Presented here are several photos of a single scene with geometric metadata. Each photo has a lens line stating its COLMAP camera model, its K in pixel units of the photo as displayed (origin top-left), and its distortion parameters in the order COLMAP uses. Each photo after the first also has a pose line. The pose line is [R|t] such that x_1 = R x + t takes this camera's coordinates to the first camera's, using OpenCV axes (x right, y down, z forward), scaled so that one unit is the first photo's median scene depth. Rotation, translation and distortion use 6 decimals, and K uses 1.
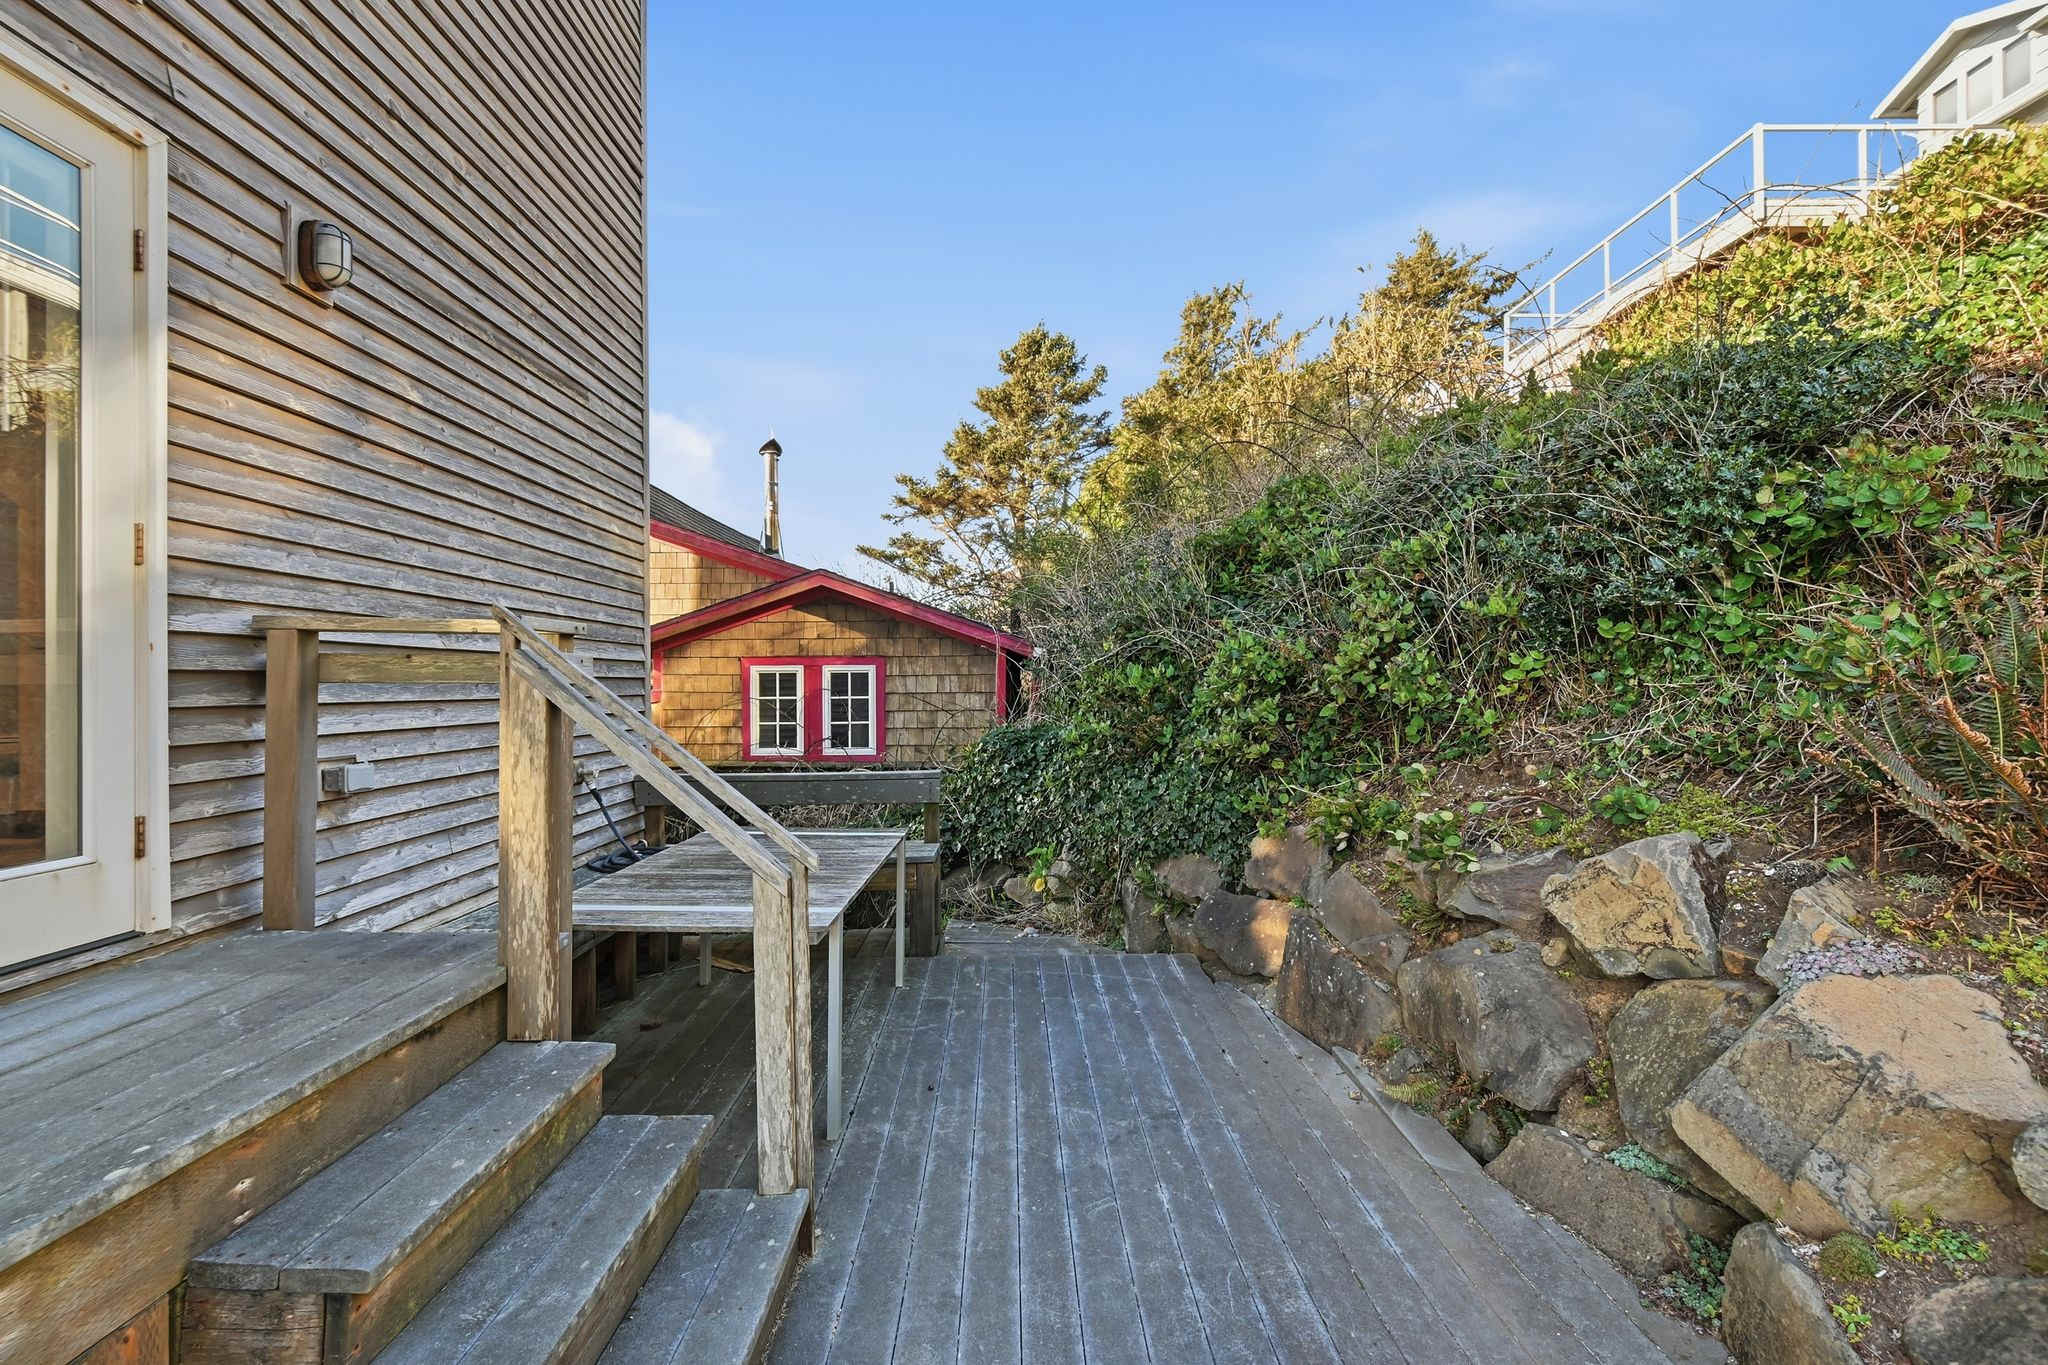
lens RADIAL K [[903.9, 0, 1025.4], [0, 903.9, 692.3], [0, 0, 1]] dist [-0.003857, -0.001853]
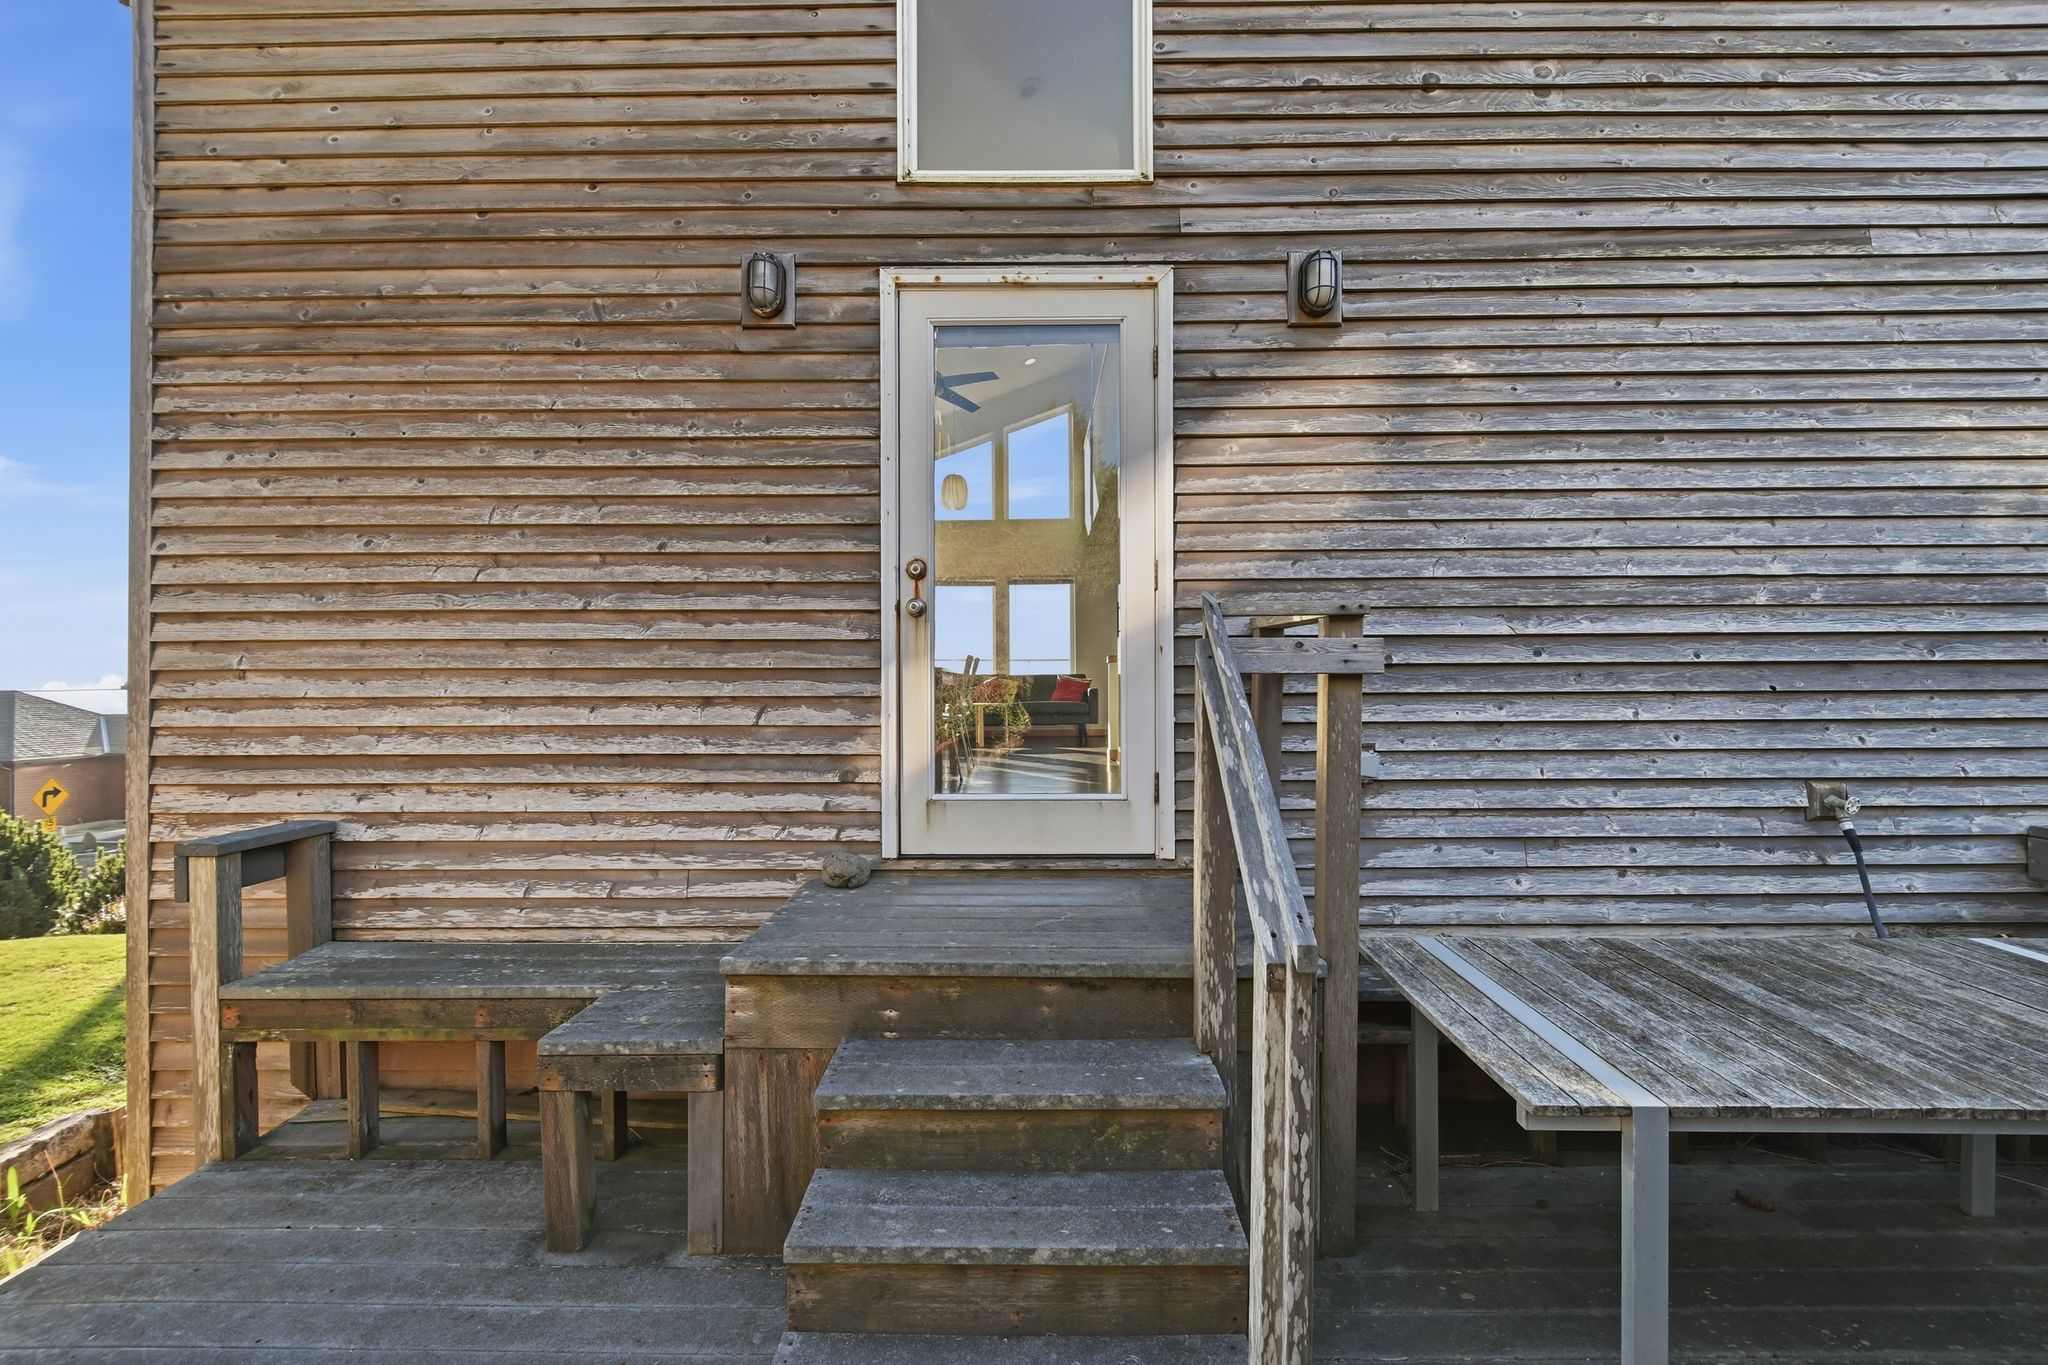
lens RADIAL K [[903.9, 0, 1025.4], [0, 903.9, 692.3], [0, 0, 1]] dist [-0.003857, -0.001853]
pose [[-0.029782, 0.008629, -0.999519, 0.284631], [-0.002777, 0.999958, 0.008716, 0.002362], [0.999553, 0.003036, -0.029757, 0.590751]]
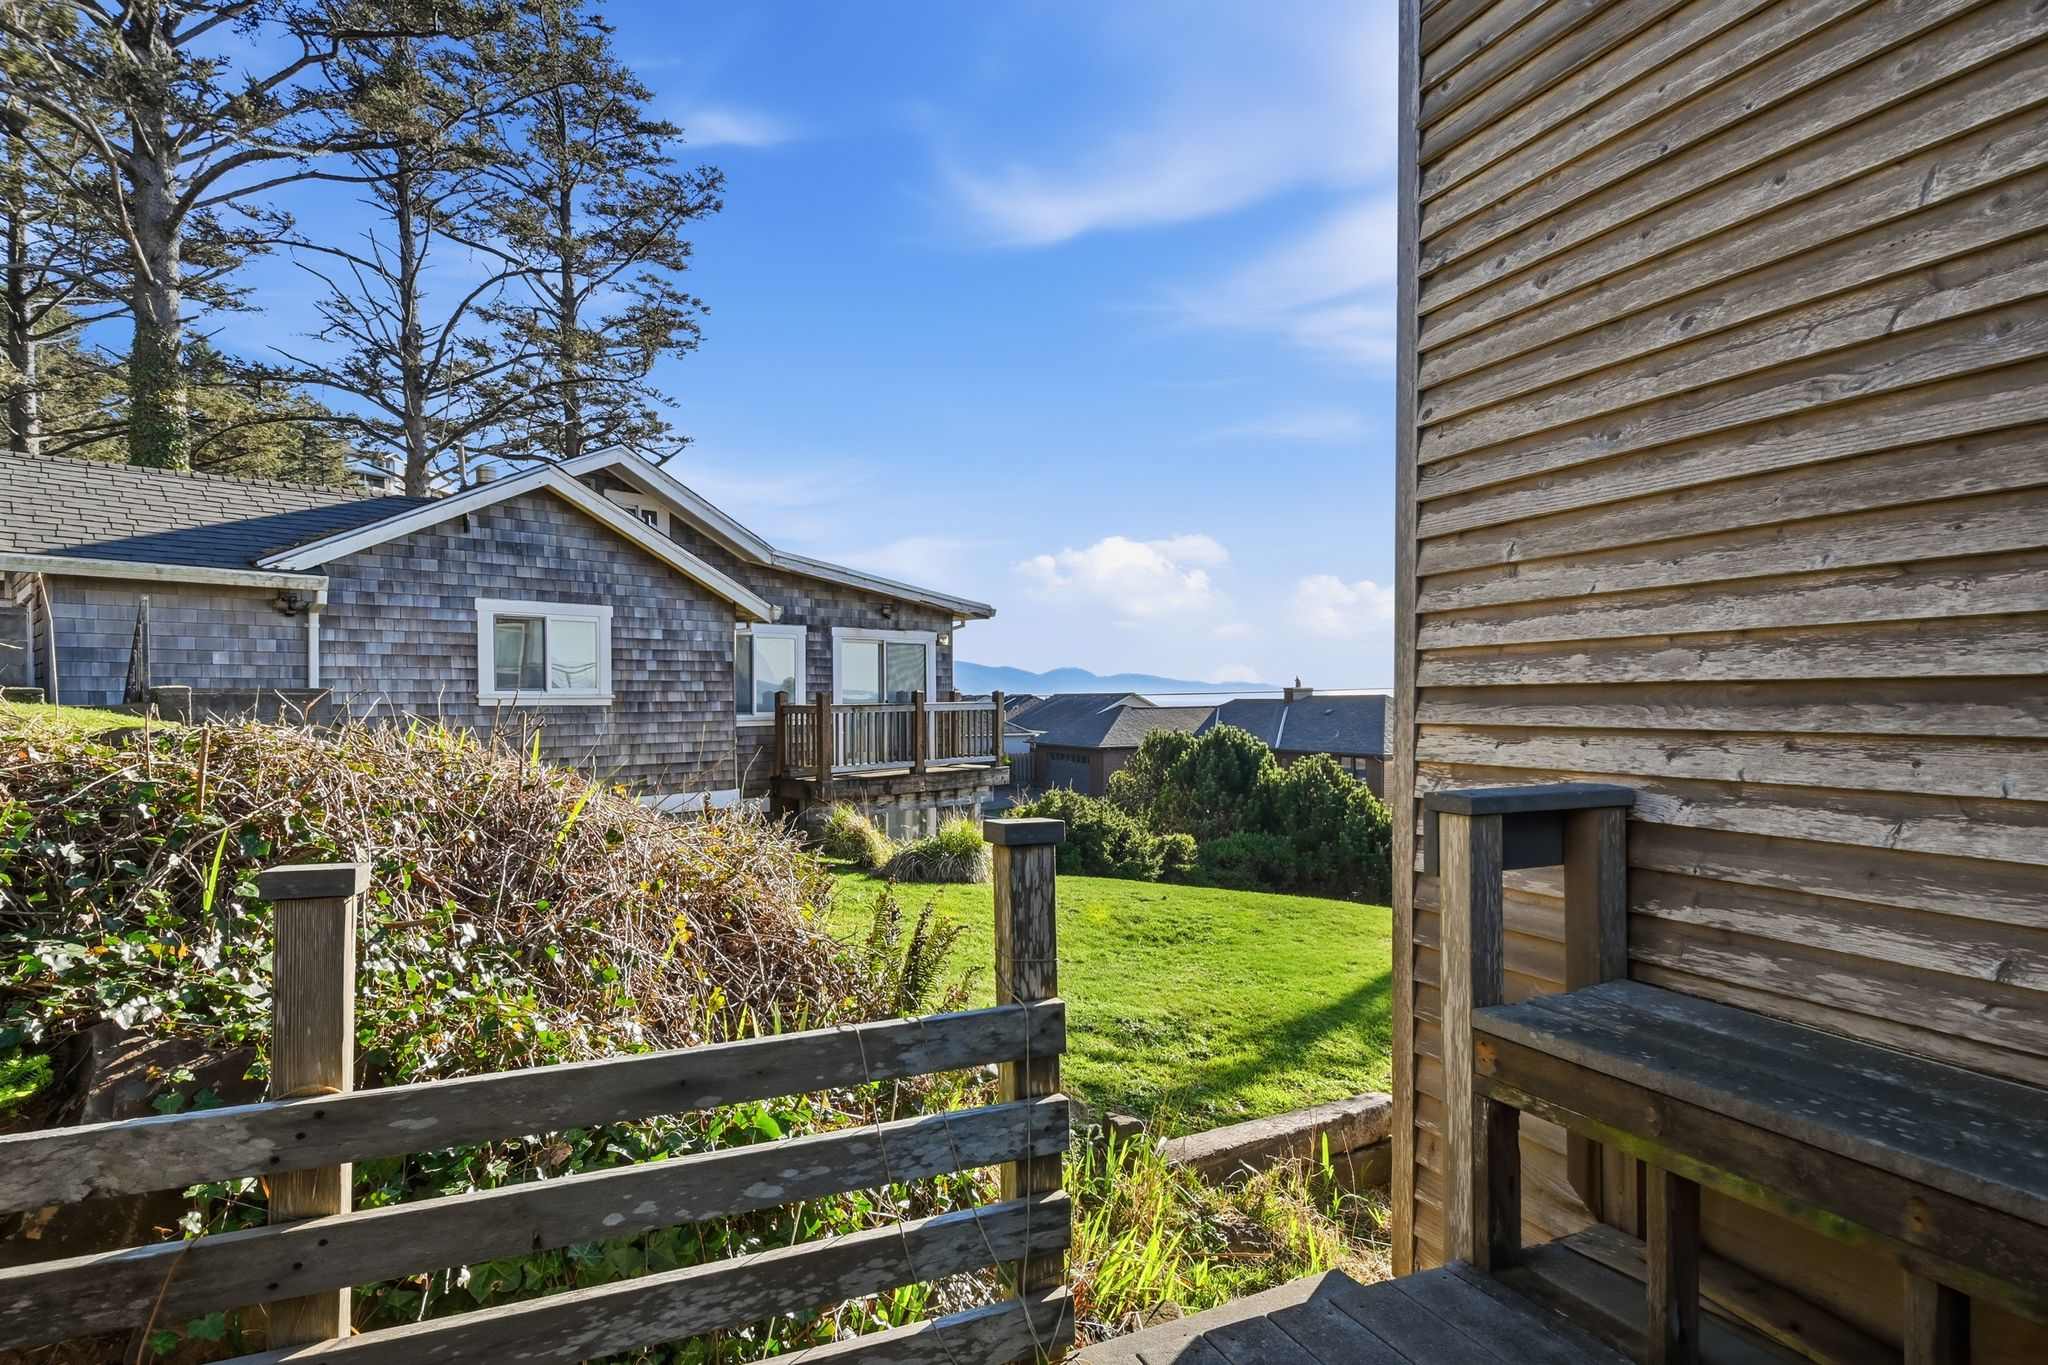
lens RADIAL K [[1096.3, 0, 1023.0], [0, 1096.3, 711.5], [0, 0, 1]] dist [0.008915, -0.012899]
pose [[-0.929651, 0.012789, -0.368219, -0.016701], [0.006532, 0.999812, 0.018233, 0.085696], [0.368383, 0.014545, -0.929560, 0.347755]]
